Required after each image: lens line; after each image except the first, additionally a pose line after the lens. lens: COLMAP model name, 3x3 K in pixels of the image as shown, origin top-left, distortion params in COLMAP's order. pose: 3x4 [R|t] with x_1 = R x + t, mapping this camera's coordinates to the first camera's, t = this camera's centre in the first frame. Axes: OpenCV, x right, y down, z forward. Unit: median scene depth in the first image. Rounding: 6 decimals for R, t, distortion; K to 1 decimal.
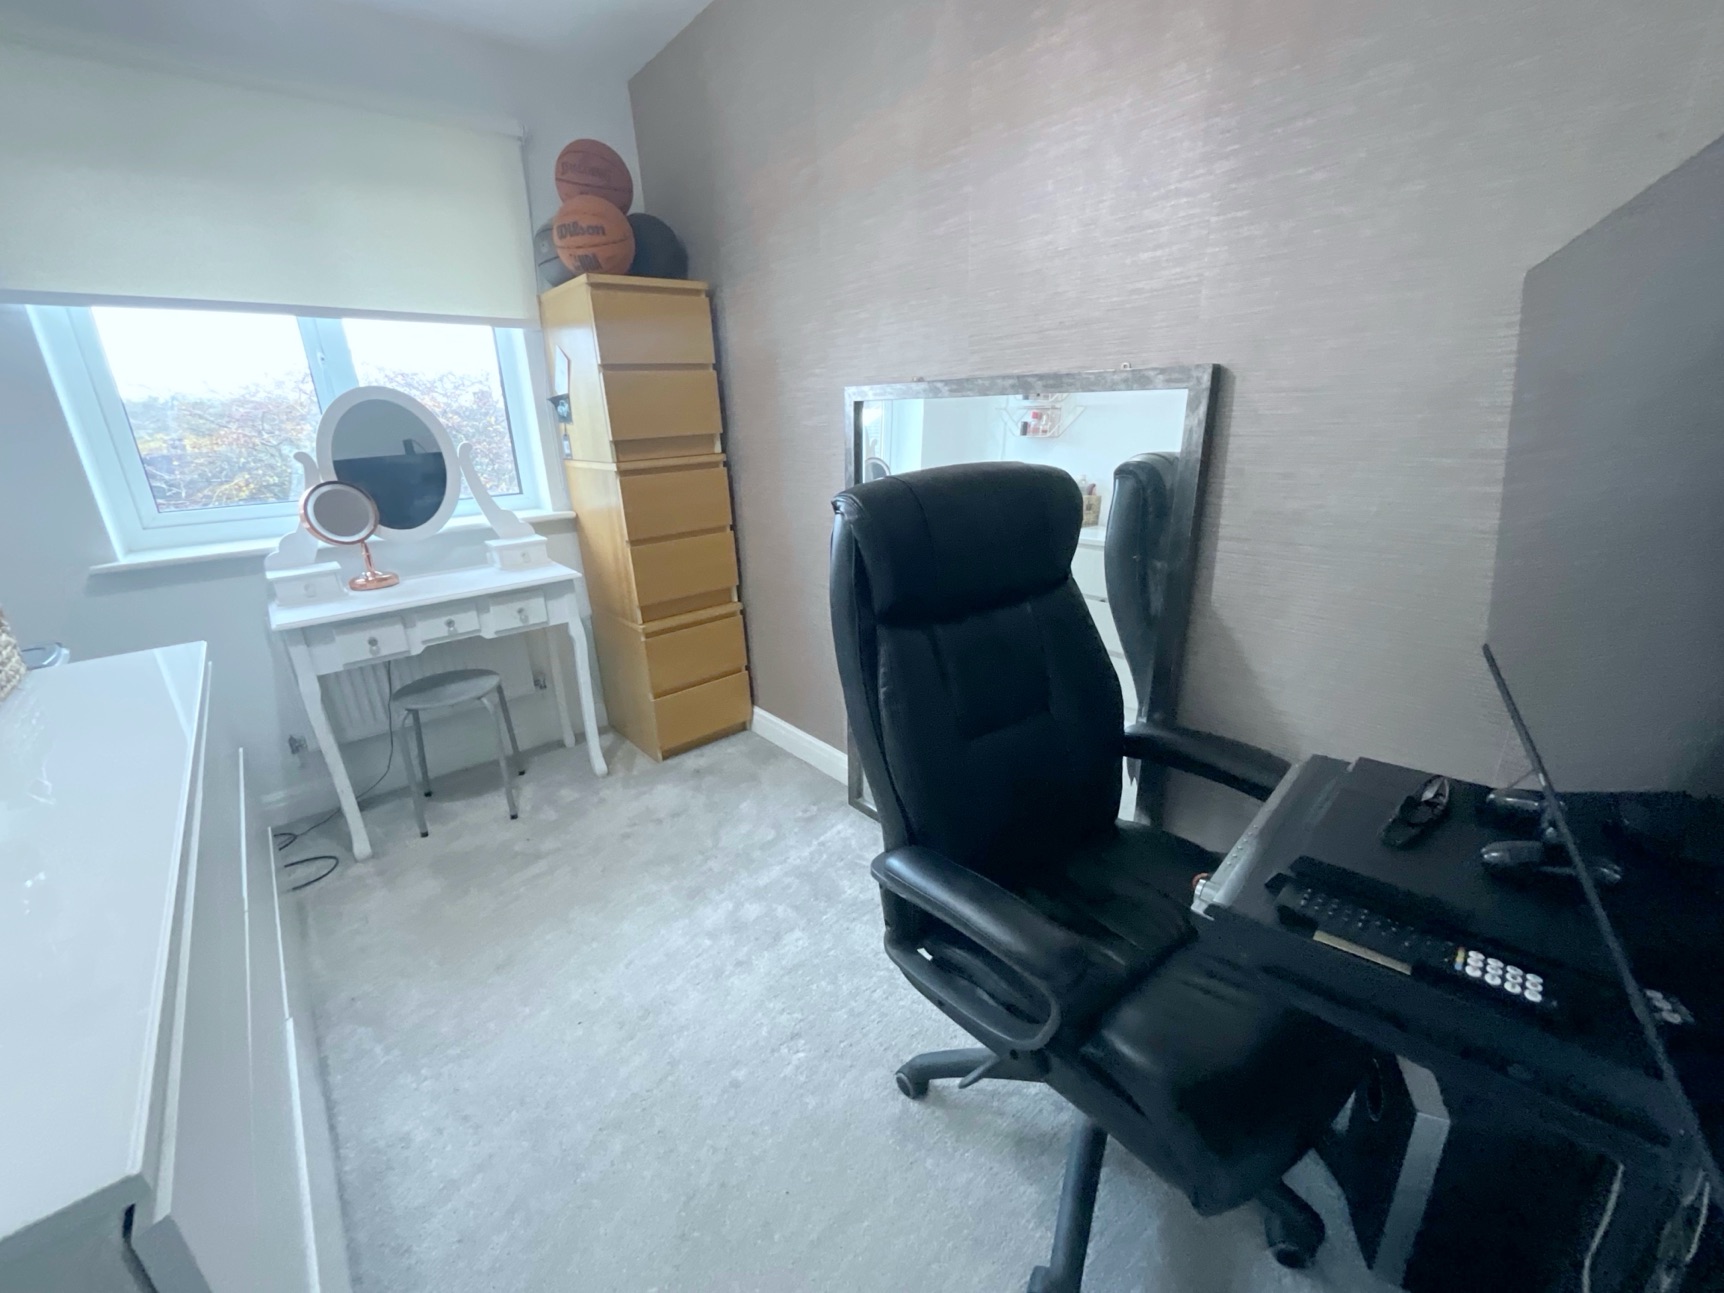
lens RADIAL K [[701.3, 0, 861.5], [0, 701.3, 641.7], [0, 0, 1]] dist [-0.004911, 0.002780]
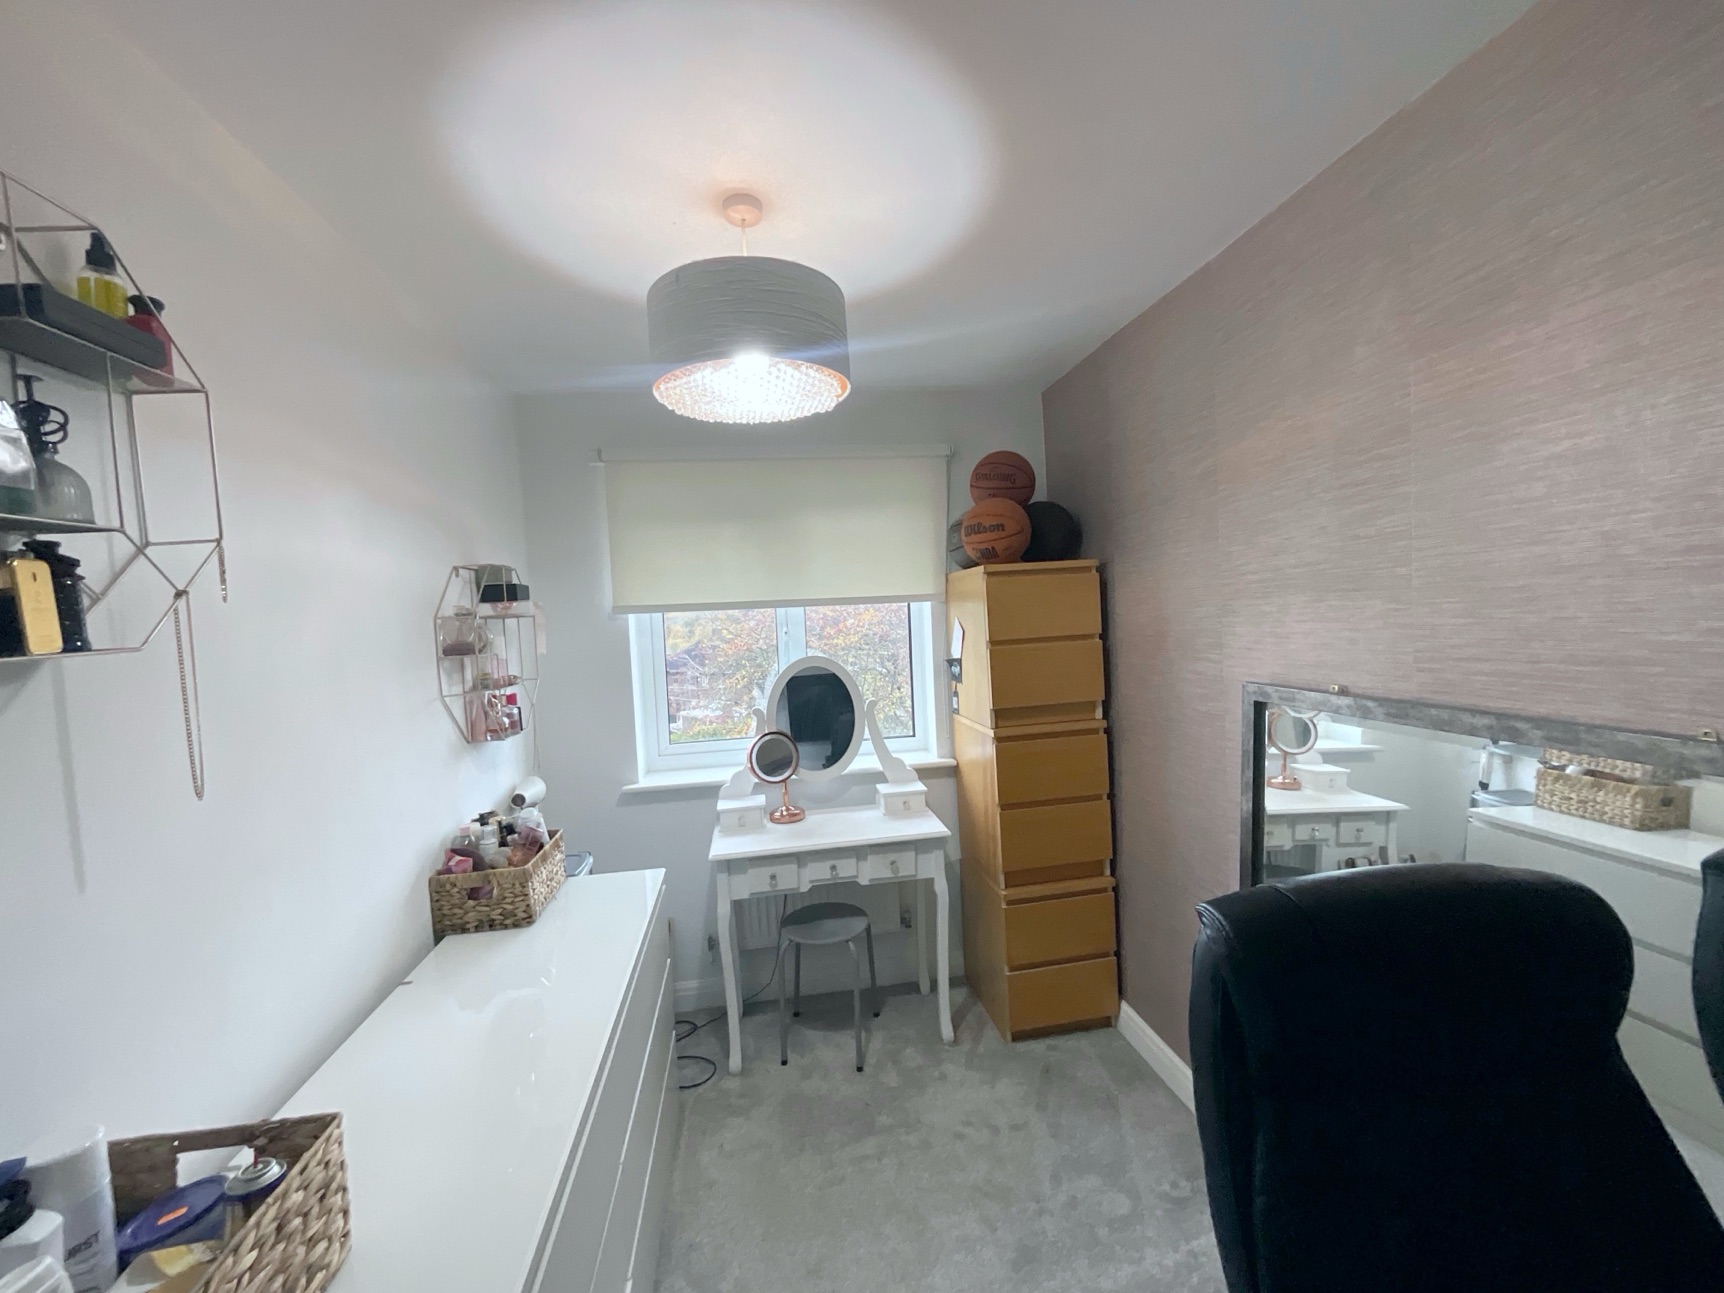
lens RADIAL K [[701.3, 0, 856.4], [0, 701.3, 647.2], [0, 0, 1]] dist [-0.004911, 0.002780]
pose [[0.849537, 0.015112, -0.527312, 0.022412], [-0.150914, 0.964775, -0.215484, -0.120242], [0.505482, 0.262641, 0.821893, 0.012003]]
